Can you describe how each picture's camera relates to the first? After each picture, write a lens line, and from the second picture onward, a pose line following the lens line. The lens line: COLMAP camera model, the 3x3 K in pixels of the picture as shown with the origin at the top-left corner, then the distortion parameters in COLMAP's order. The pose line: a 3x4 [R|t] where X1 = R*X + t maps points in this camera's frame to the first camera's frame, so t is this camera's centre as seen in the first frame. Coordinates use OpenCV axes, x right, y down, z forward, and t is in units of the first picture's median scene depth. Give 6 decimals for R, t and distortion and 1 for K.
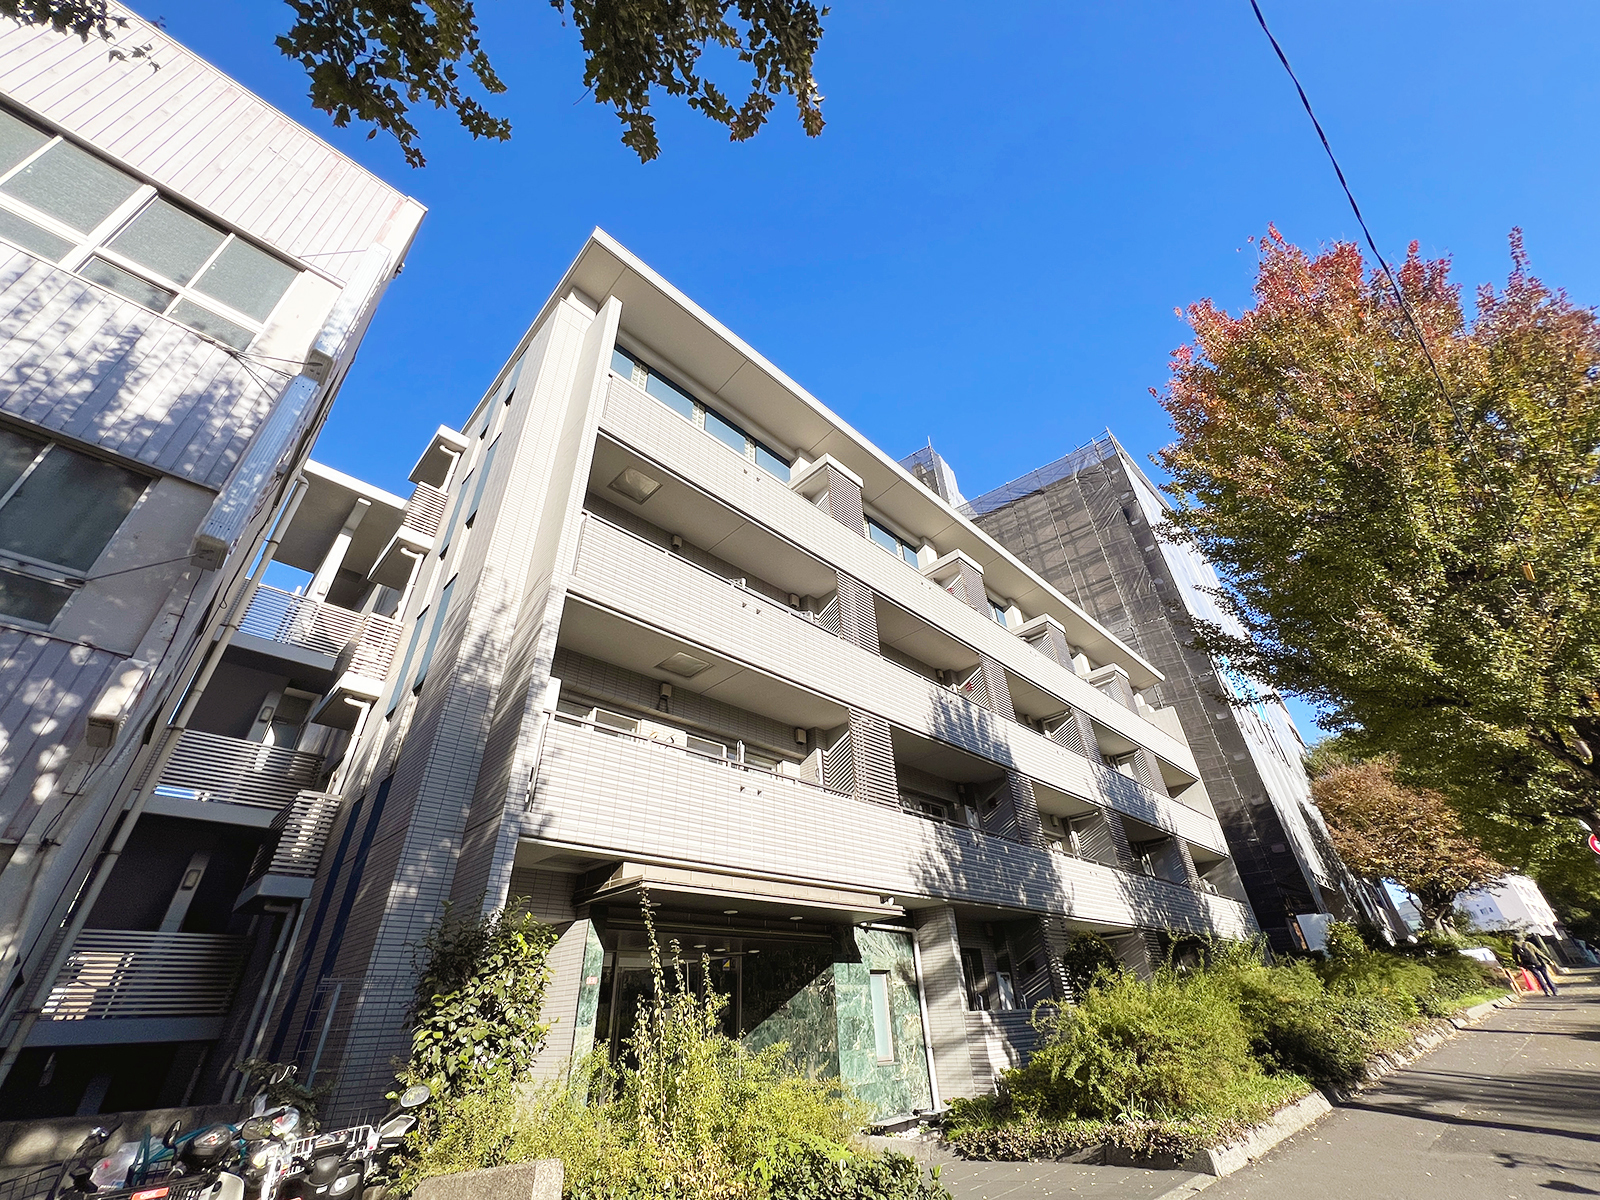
lens RADIAL K [[638.9, 0, 798.8], [0, 638.9, 597.2], [0, 0, 1]] dist [0.000705, 0.000029]
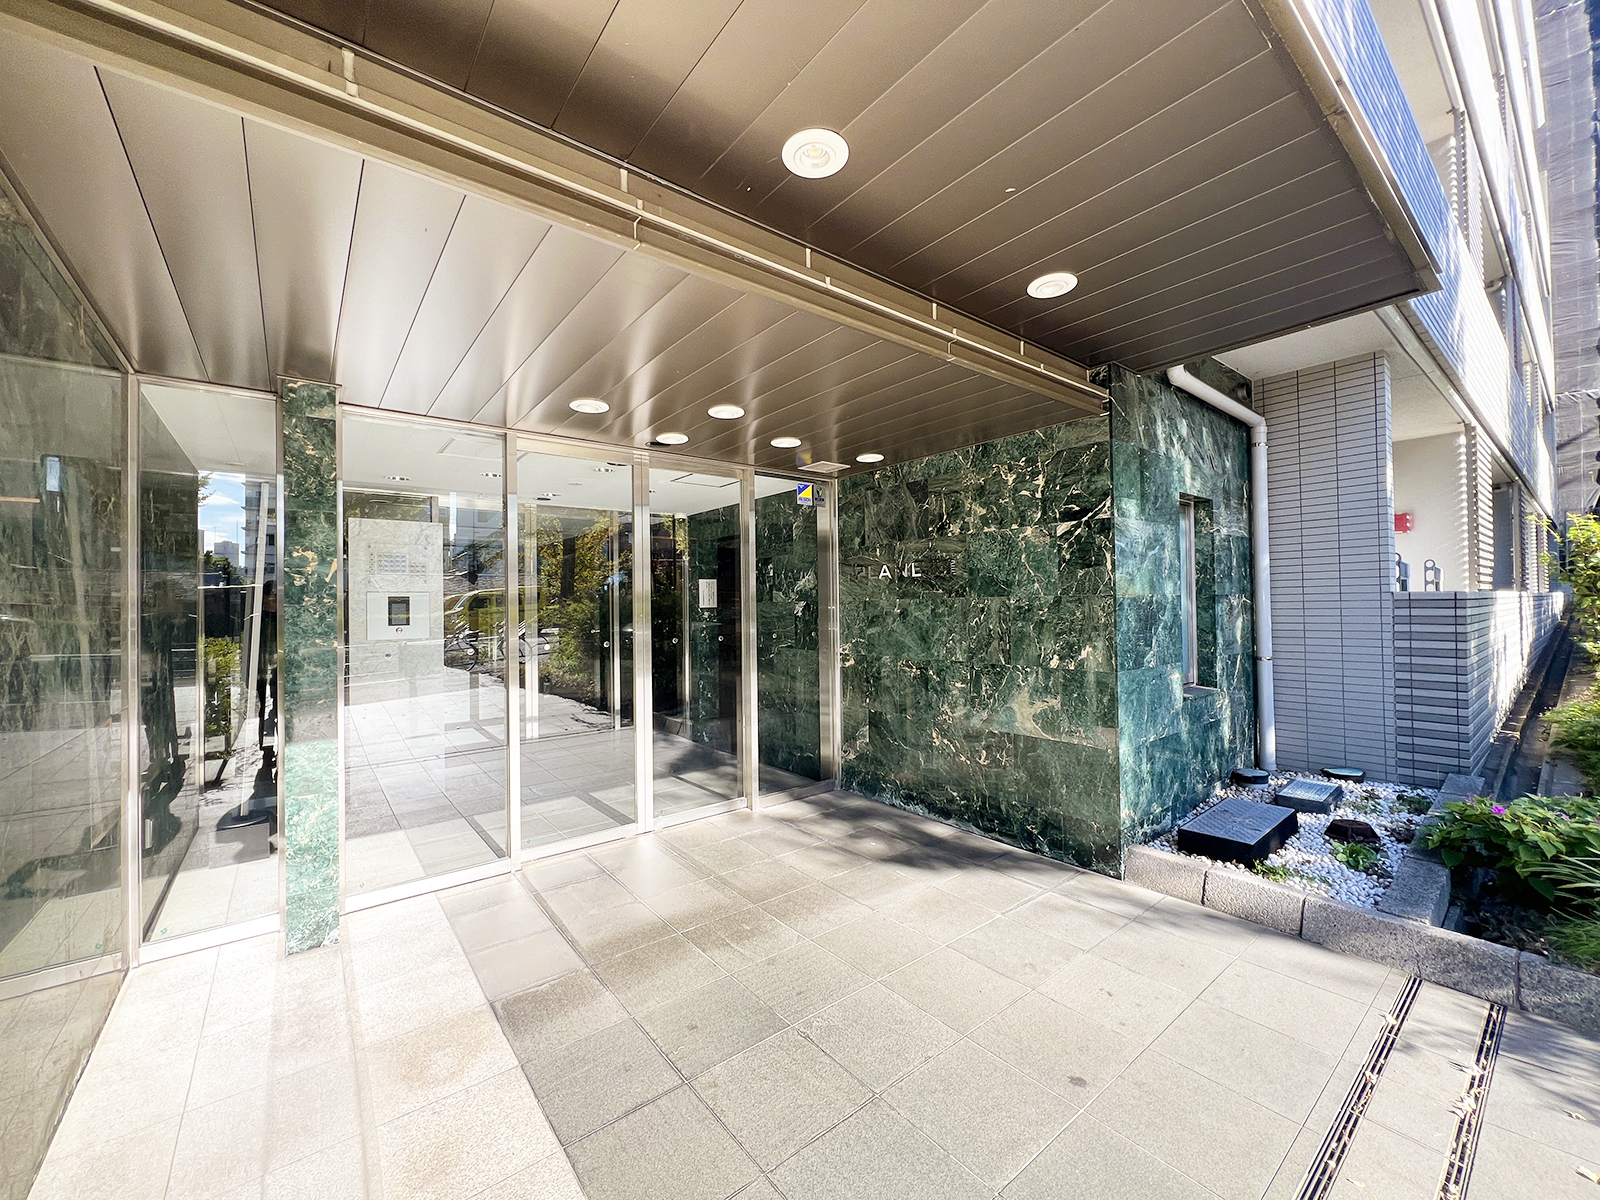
lens RADIAL K [[638.9, 0, 799.5], [0, 638.9, 601.0], [0, 0, 1]] dist [0.000705, 0.000029]
pose [[0.994189, 0.021916, -0.105393, -0.075578], [0.039618, 0.835844, 0.547536, 0.439735], [0.100092, -0.548530, 0.830118, 0.657073]]
